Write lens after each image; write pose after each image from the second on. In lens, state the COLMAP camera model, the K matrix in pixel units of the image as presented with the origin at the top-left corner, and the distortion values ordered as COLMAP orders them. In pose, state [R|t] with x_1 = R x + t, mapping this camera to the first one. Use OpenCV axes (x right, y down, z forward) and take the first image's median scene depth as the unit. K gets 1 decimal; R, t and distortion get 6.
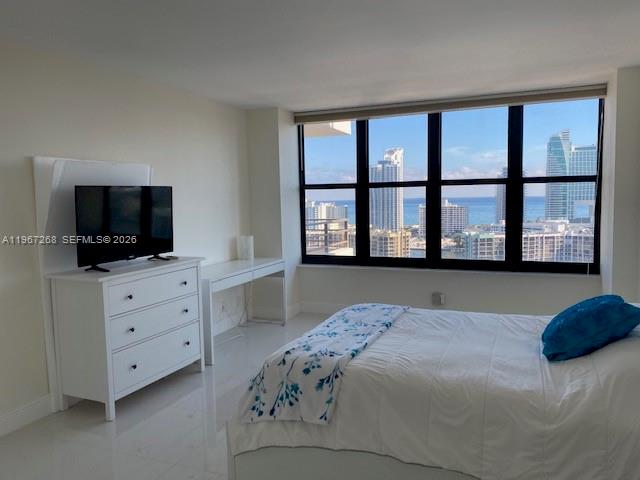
lens RADIAL K [[485.7, 0, 320.0], [0, 485.7, 240.0], [0, 0, 1]] dist [0.014285, -0.061264]
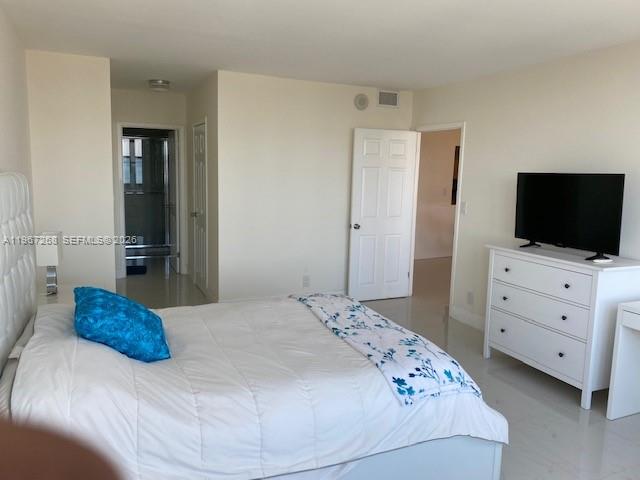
lens RADIAL K [[485.7, 0, 320.0], [0, 485.7, 240.0], [0, 0, 1]] dist [0.014285, -0.061264]
pose [[-0.712251, 0.093239, -0.695704, 0.695346], [-0.071298, 0.976402, 0.203852, -0.149322], [0.698294, 0.194797, -0.688796, 1.430785]]
